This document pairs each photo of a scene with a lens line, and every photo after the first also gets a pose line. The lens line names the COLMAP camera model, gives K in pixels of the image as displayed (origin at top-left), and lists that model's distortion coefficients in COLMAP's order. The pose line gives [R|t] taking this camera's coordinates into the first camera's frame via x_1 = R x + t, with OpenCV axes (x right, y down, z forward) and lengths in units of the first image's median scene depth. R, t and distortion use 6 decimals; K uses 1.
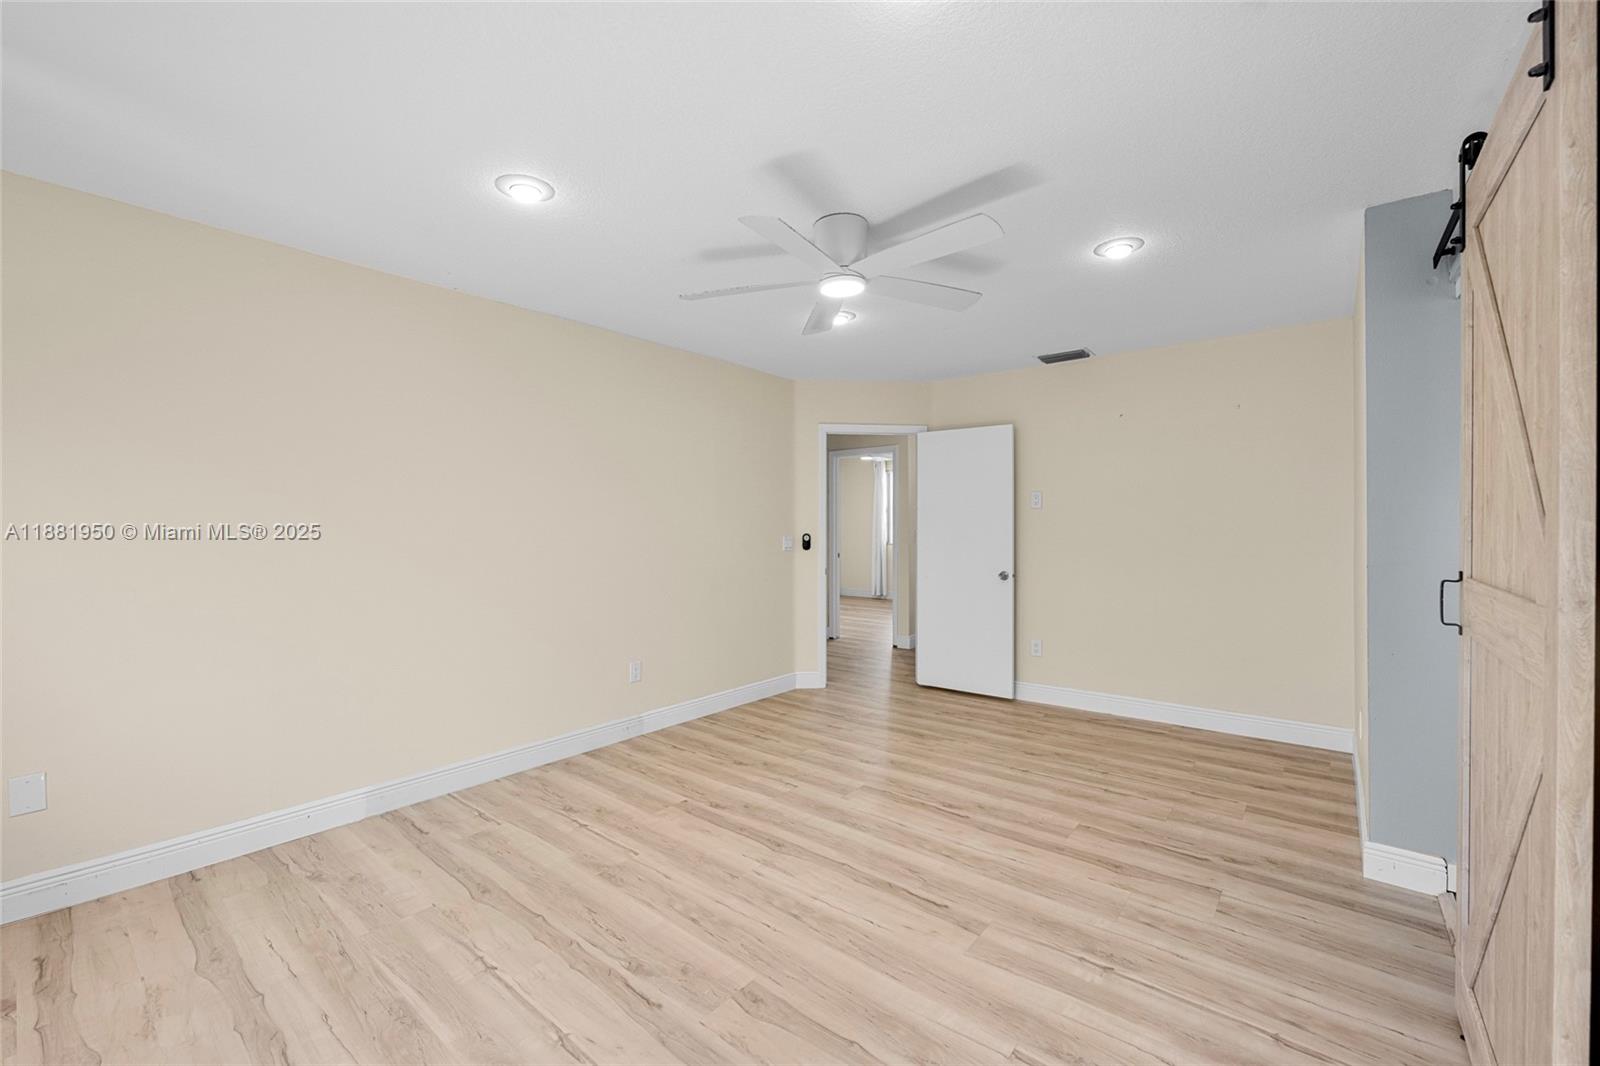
lens RADIAL K [[649.4, 0, 791.8], [0, 649.4, 520.6], [0, 0, 1]] dist [-0.000698, 0.000284]
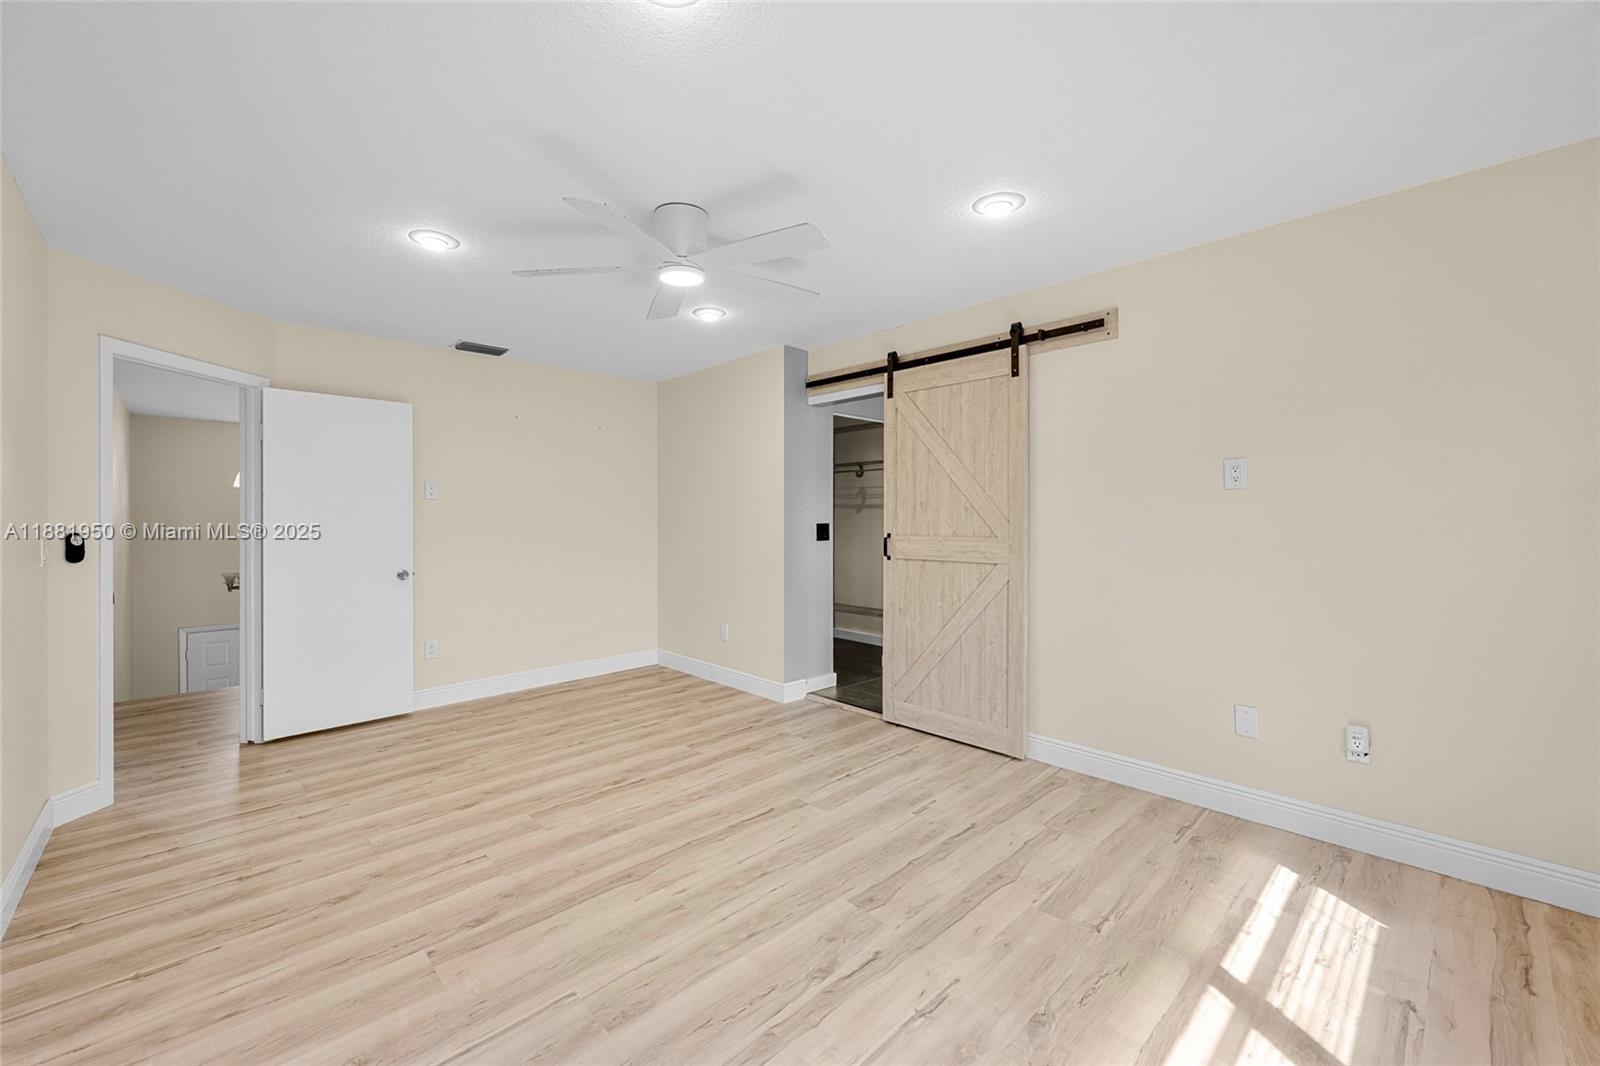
lens RADIAL K [[649.4, 0, 791.8], [0, 649.4, 520.6], [0, 0, 1]] dist [-0.000698, 0.000284]
pose [[0.119370, -0.002812, 0.992846, -0.756391], [-0.000783, 0.999995, 0.002927, 0.014582], [-0.992850, -0.001126, 0.119367, 0.593070]]
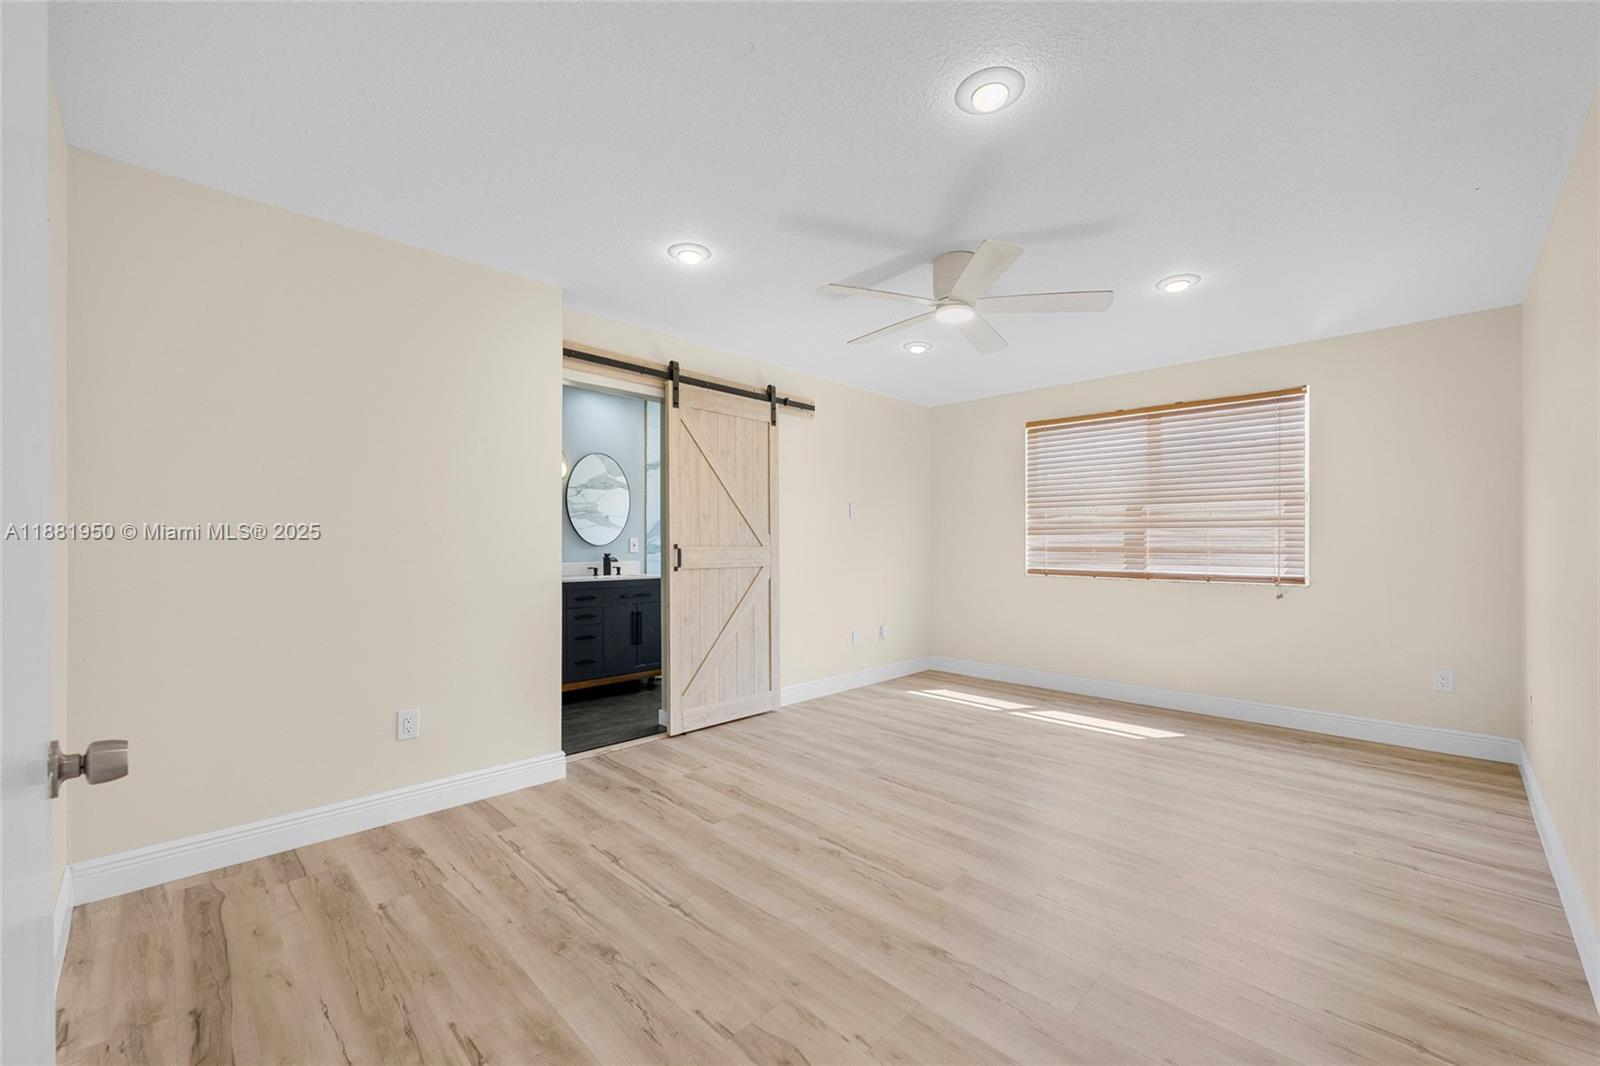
lens RADIAL K [[636.4, 0, 810.6], [0, 636.4, 540.0], [0, 0, 1]] dist [-0.002386, -0.000384]
pose [[-0.997250, -0.000197, 0.074114, 0.210423], [-0.000985, 0.999943, -0.010589, 0.049658], [-0.074108, -0.010632, -0.997194, 1.806962]]
